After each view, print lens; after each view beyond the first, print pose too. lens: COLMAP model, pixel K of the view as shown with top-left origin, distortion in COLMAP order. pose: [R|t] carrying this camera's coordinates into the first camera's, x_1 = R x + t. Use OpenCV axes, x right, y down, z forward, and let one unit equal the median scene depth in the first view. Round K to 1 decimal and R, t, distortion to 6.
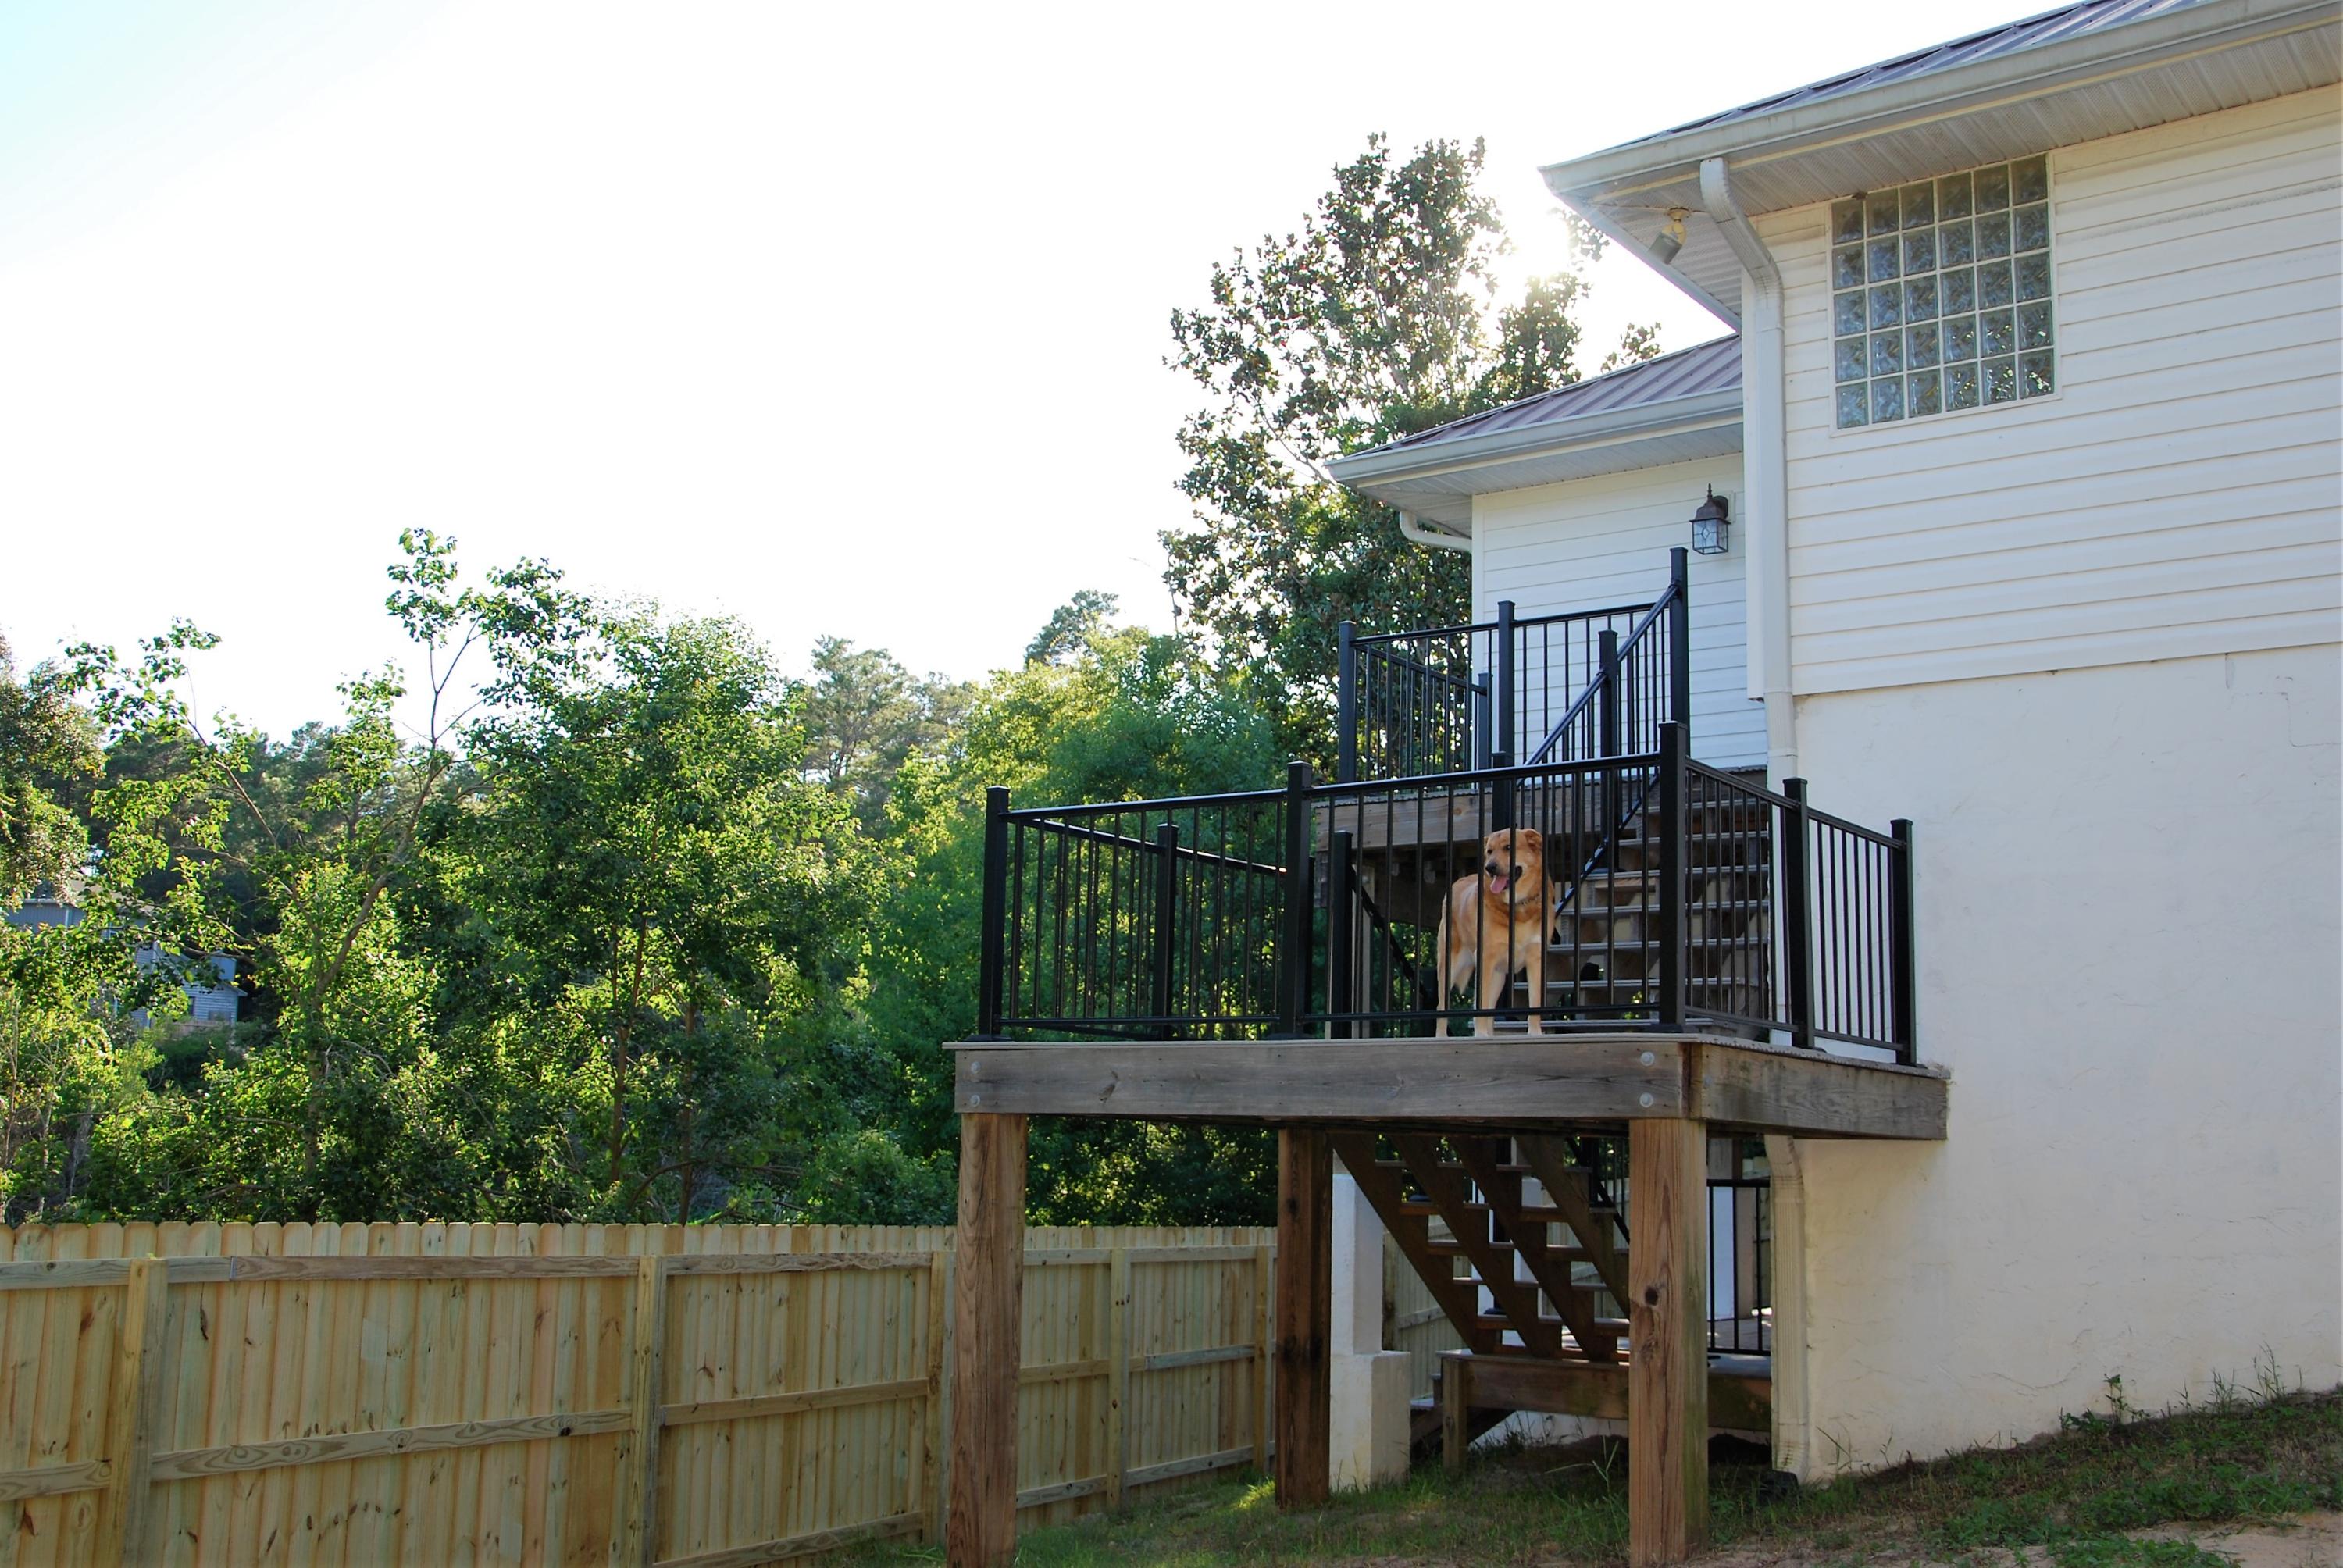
lens RADIAL K [[2260.8, 0, 1171.5], [0, 2260.8, 784.0], [0, 0, 1]] dist [-0.069511, 0.109718]
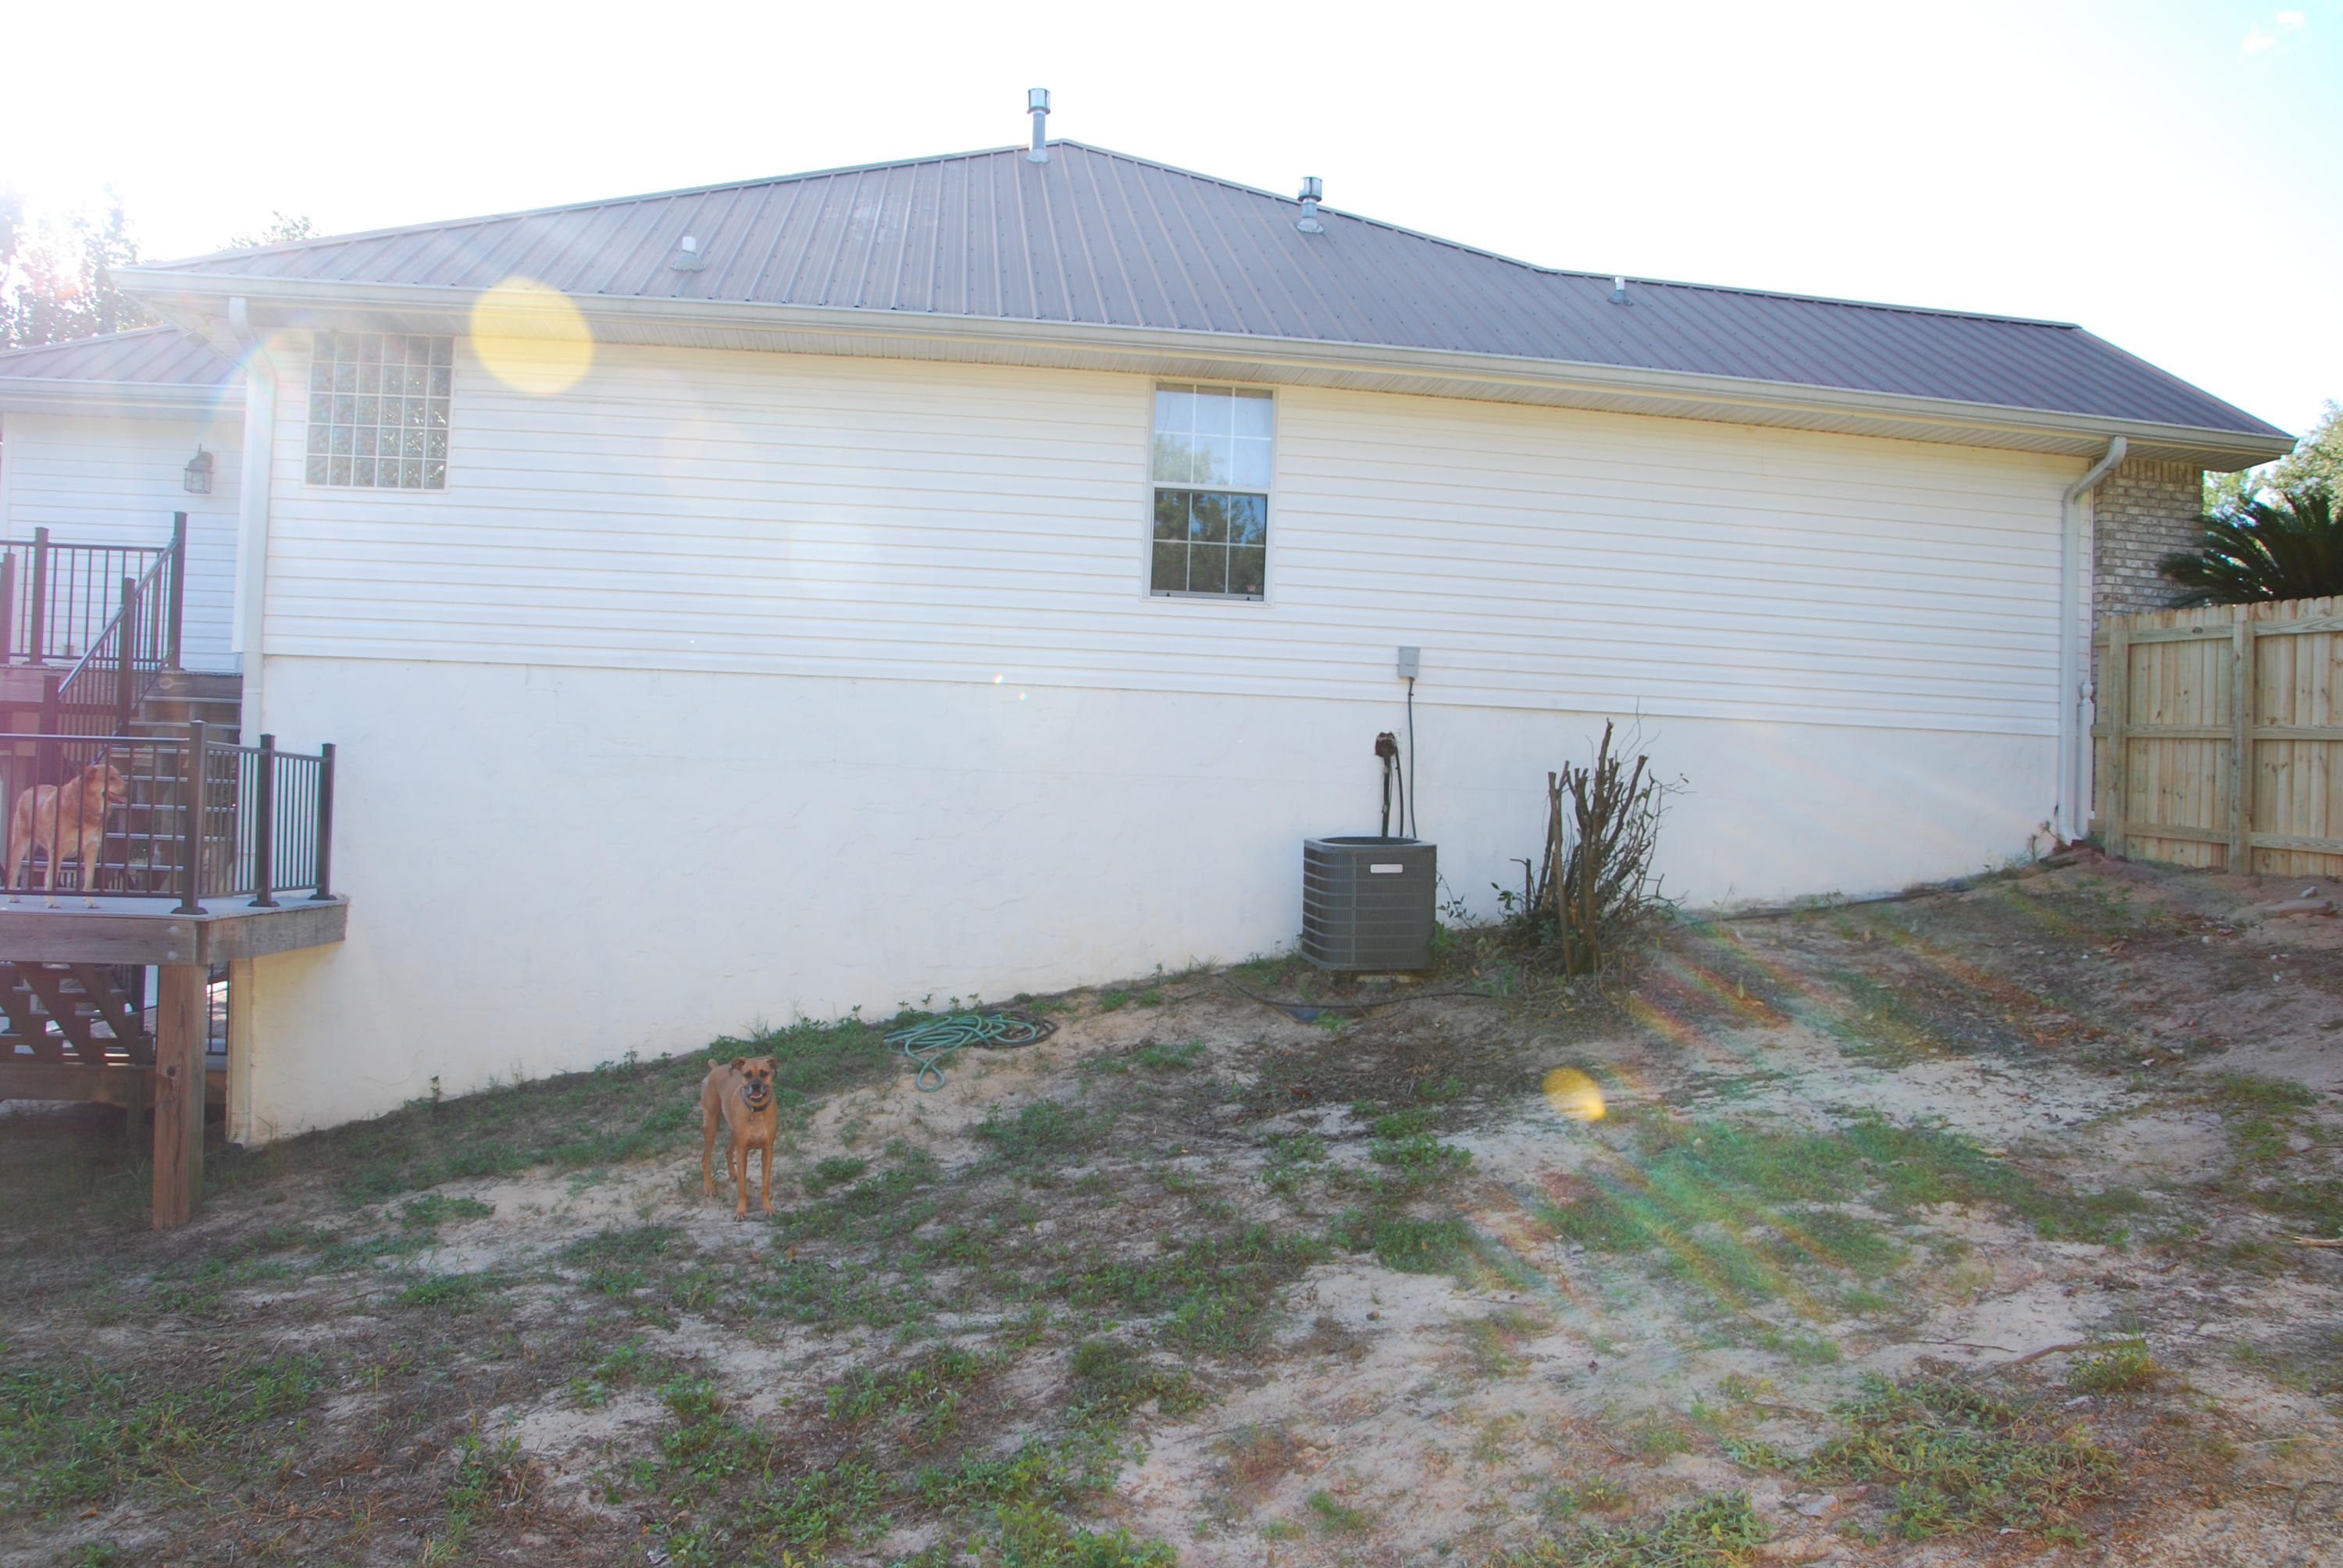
lens RADIAL K [[1909.6, 0, 1171.5], [0, 1909.6, 784.0], [0, 0, 1]] dist [-0.152254, 0.110972]
pose [[0.716524, -0.000853, 0.697562, -0.133020], [-0.133788, 0.981267, 0.138624, -0.174547], [-0.684612, -0.192653, 0.702987, -0.272210]]
